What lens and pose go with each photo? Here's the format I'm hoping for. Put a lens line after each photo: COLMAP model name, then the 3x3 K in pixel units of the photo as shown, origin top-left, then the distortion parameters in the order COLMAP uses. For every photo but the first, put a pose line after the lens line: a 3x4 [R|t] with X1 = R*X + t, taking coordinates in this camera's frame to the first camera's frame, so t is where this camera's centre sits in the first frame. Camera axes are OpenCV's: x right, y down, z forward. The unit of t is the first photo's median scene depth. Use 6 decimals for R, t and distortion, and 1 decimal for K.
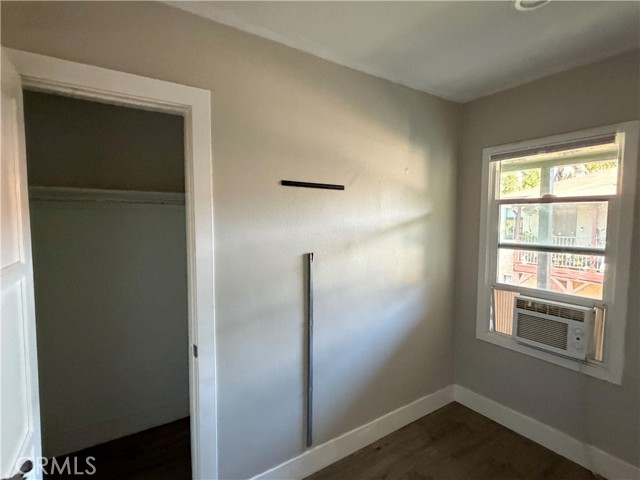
lens RADIAL K [[323.4, 0, 320.0], [0, 323.4, 240.0], [0, 0, 1]] dist [0.000112, 0.000804]
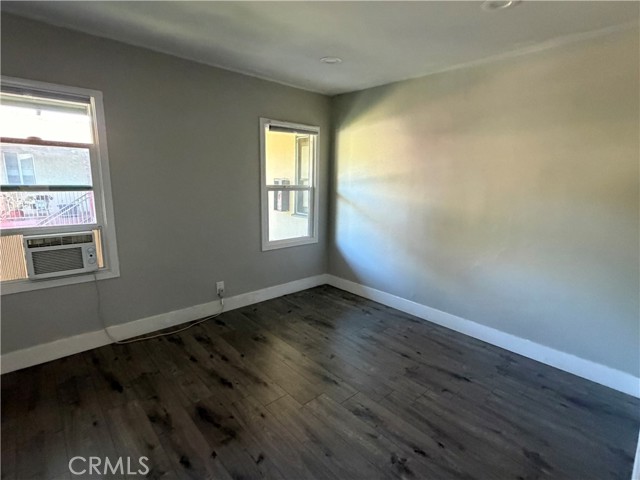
lens RADIAL K [[323.4, 0, 320.0], [0, 323.4, 240.0], [0, 0, 1]] dist [0.000112, 0.000804]
pose [[-0.151952, -0.204330, 0.967037, -0.581400], [0.031106, 0.976925, 0.211307, -0.003859], [-0.987898, 0.062189, -0.142089, 0.263303]]
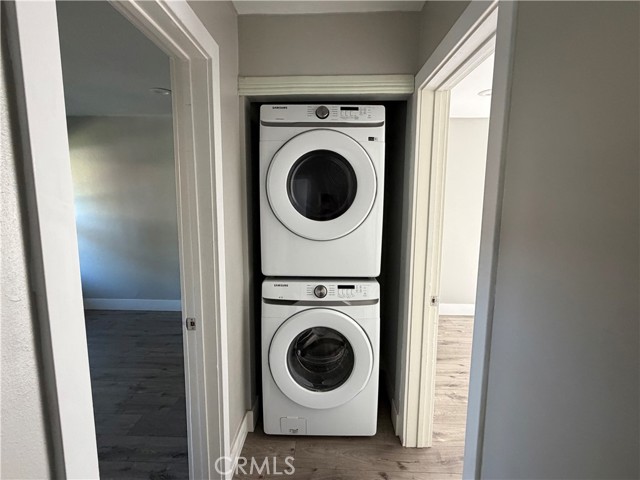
lens RADIAL K [[319.3, 0, 320.0], [0, 319.3, 240.0], [0, 0, 1]] dist [-0.019205, 0.000108]
pose [[-0.820599, -0.086503, 0.564920, -1.764773], [0.024968, 0.982109, 0.186653, -0.043725], [-0.570958, 0.167272, -0.803758, 0.666296]]
